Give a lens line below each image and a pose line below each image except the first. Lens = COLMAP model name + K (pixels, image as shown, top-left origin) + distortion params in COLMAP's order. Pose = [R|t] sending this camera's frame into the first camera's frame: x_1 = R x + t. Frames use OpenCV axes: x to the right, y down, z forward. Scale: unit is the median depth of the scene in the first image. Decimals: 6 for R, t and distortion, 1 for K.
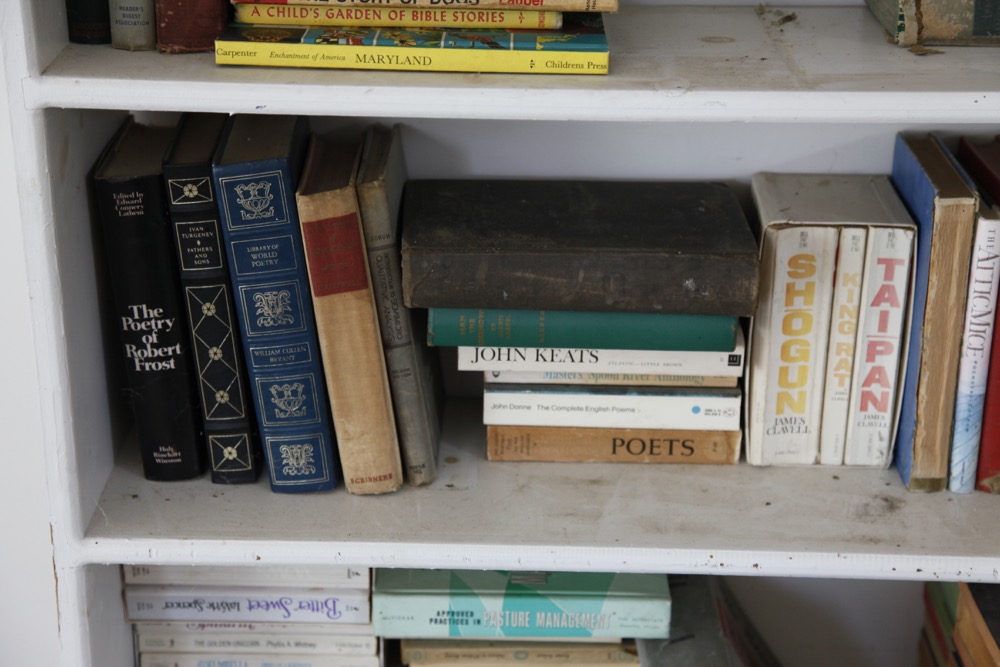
lens RADIAL K [[1780.7, 0, 503.3], [0, 1780.7, 328.3], [0, 0, 1]] dist [0.249162, 0.000000]
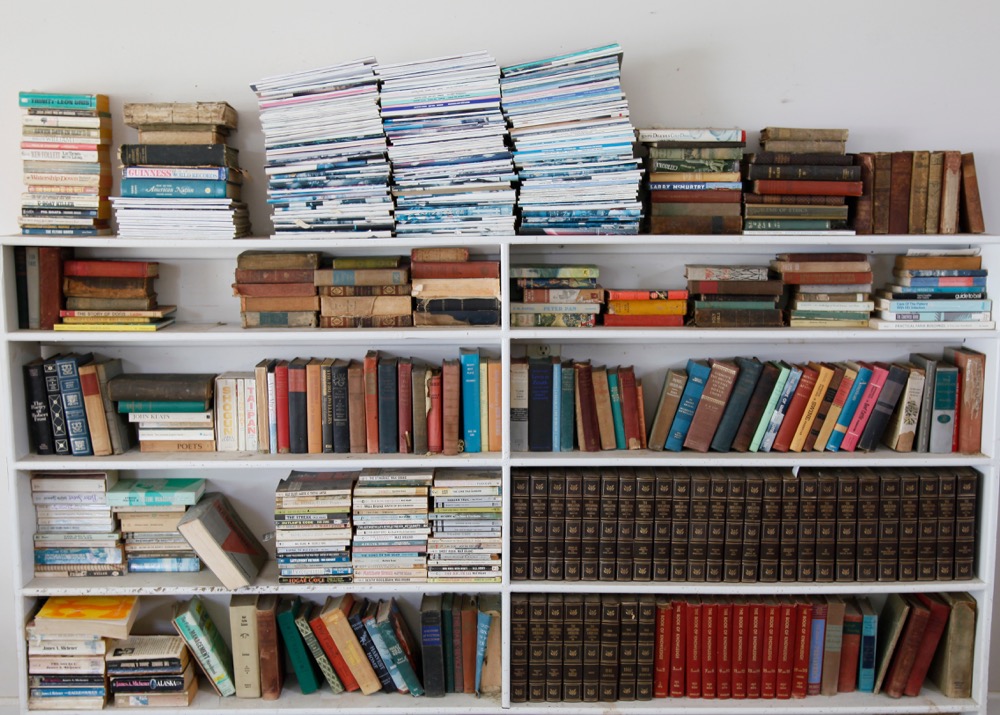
lens RADIAL K [[1360.4, 0, 518.3], [0, 1360.4, 397.7], [0, 0, 1]] dist [0.066828, 0.000000]
pose [[0.999372, -0.018937, 0.029944, 0.658527], [0.025495, 0.971261, -0.236646, 0.632236], [-0.024602, 0.237261, 0.971134, -1.639884]]
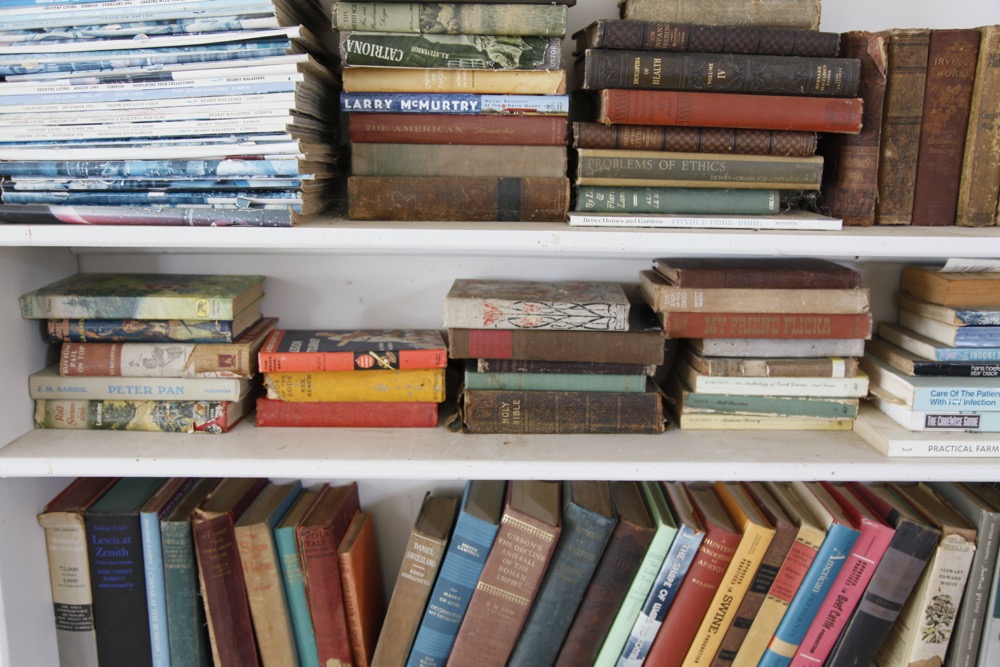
lens RADIAL K [[914.0, 0, 500.2], [0, 914.0, 338.2], [0, 0, 1]] dist [-0.008660, 0.000000]
pose [[0.999416, -0.011381, 0.032235, 1.093835], [0.016792, 0.984793, -0.172920, -0.066447], [-0.029776, 0.173360, 0.984408, 0.121303]]
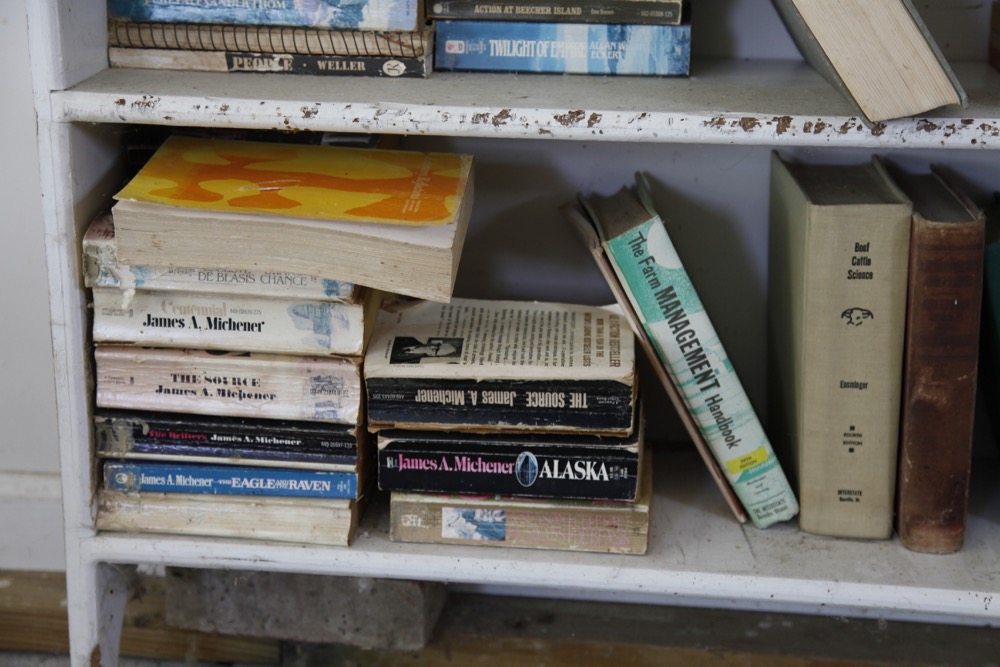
lens RADIAL K [[1692.6, 0, 502.2], [0, 1692.6, 329.0], [0, 0, 1]] dist [0.212316, 0.000000]
pose [[0.995783, 0.024479, -0.088409, 0.077220], [-0.032637, 0.995220, -0.092046, 0.532004], [0.085733, 0.094543, 0.991822, 0.205606]]
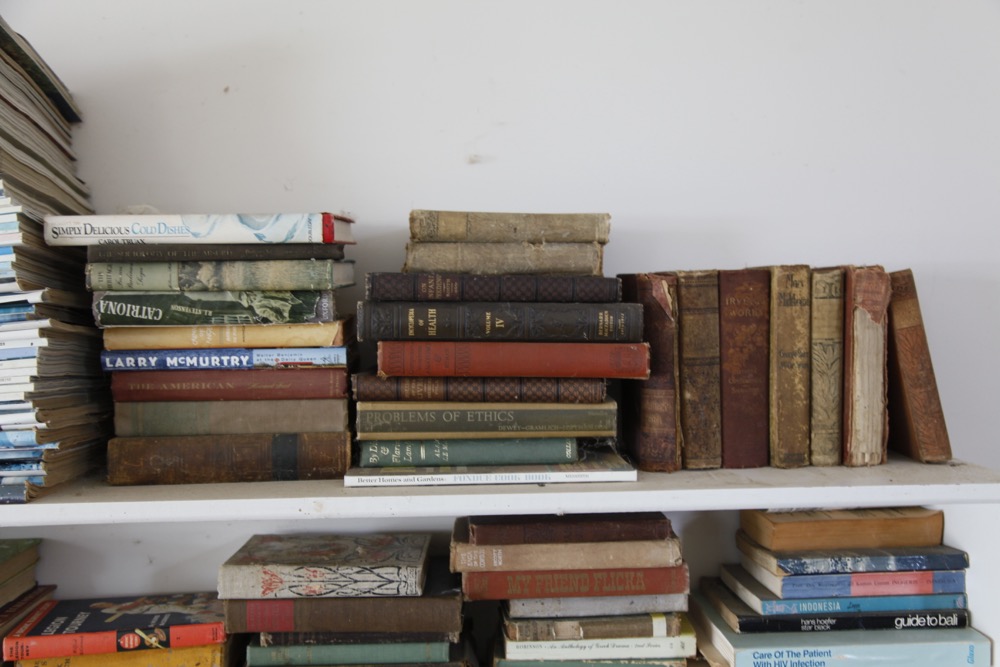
lens RADIAL K [[970.1, 0, 501.0], [0, 970.1, 343.2], [0, 0, 1]] dist [0.008730, 0.000000]
pose [[0.996743, -0.032235, 0.073920, 1.235108], [0.056344, 0.934160, -0.352378, -0.117570], [-0.057694, 0.355395, 0.932934, 0.107260]]
